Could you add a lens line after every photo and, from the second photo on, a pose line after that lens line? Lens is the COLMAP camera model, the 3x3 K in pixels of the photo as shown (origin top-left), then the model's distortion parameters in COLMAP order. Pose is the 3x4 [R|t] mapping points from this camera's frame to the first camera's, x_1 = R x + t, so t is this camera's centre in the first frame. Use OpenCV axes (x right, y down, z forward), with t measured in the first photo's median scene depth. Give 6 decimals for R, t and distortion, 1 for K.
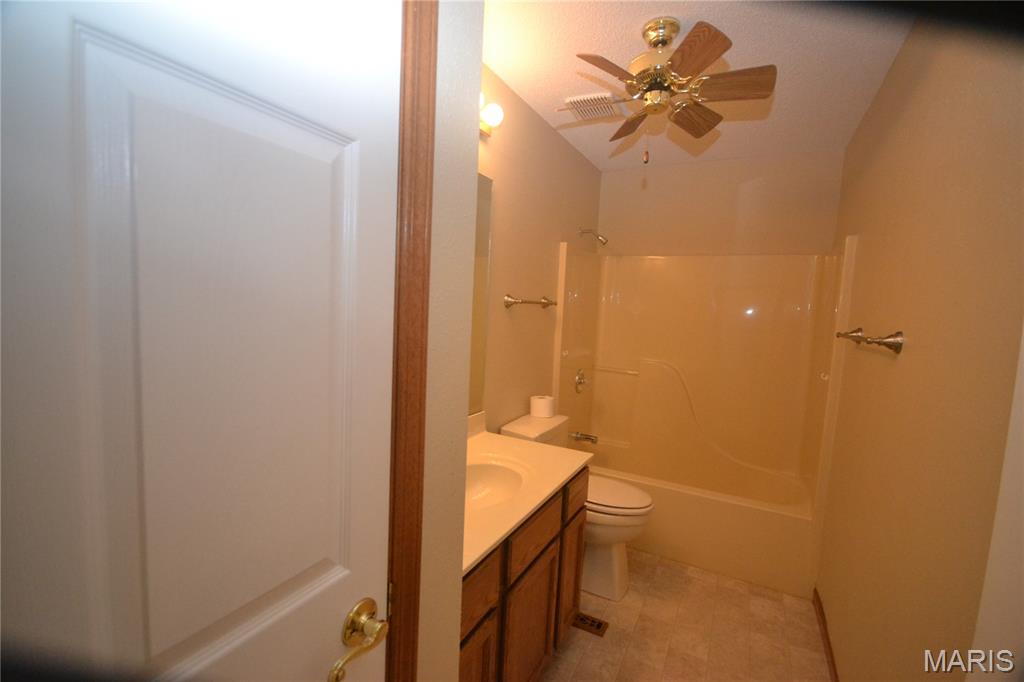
lens RADIAL K [[455.2, 0, 507.7], [0, 455.2, 342.6], [0, 0, 1]] dist [0.011374, -0.012441]
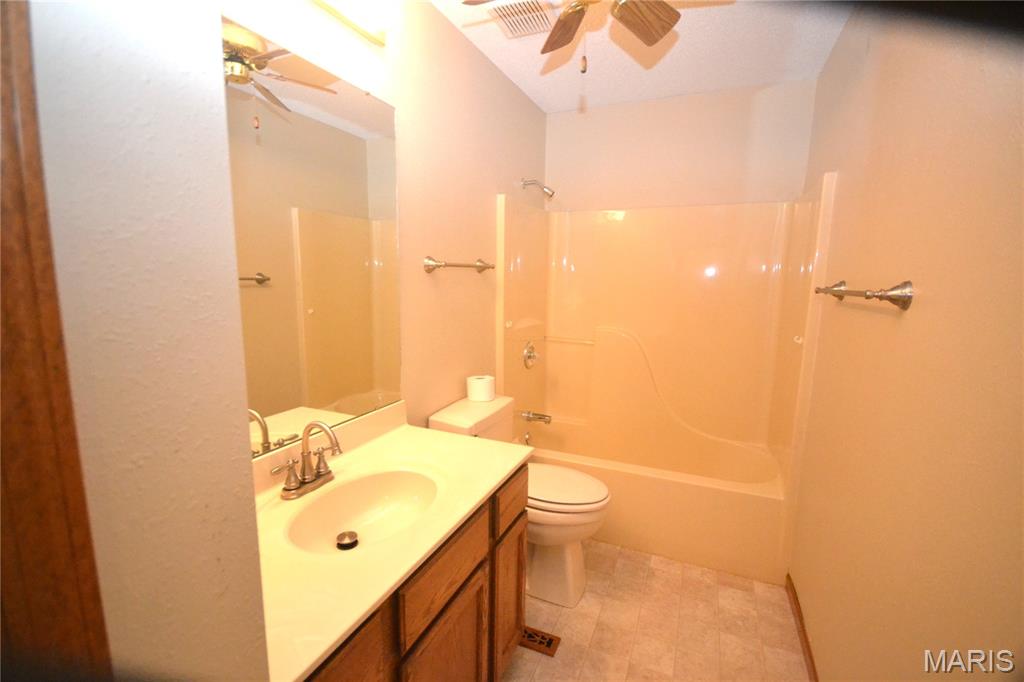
lens RADIAL K [[455.2, 0, 507.7], [0, 455.2, 342.6], [0, 0, 1]] dist [0.011374, -0.012441]
pose [[0.996560, -0.045008, 0.069592, 0.081151], [0.040494, 0.997065, 0.064969, 0.001247], [-0.072312, -0.061927, 0.995458, 0.175067]]
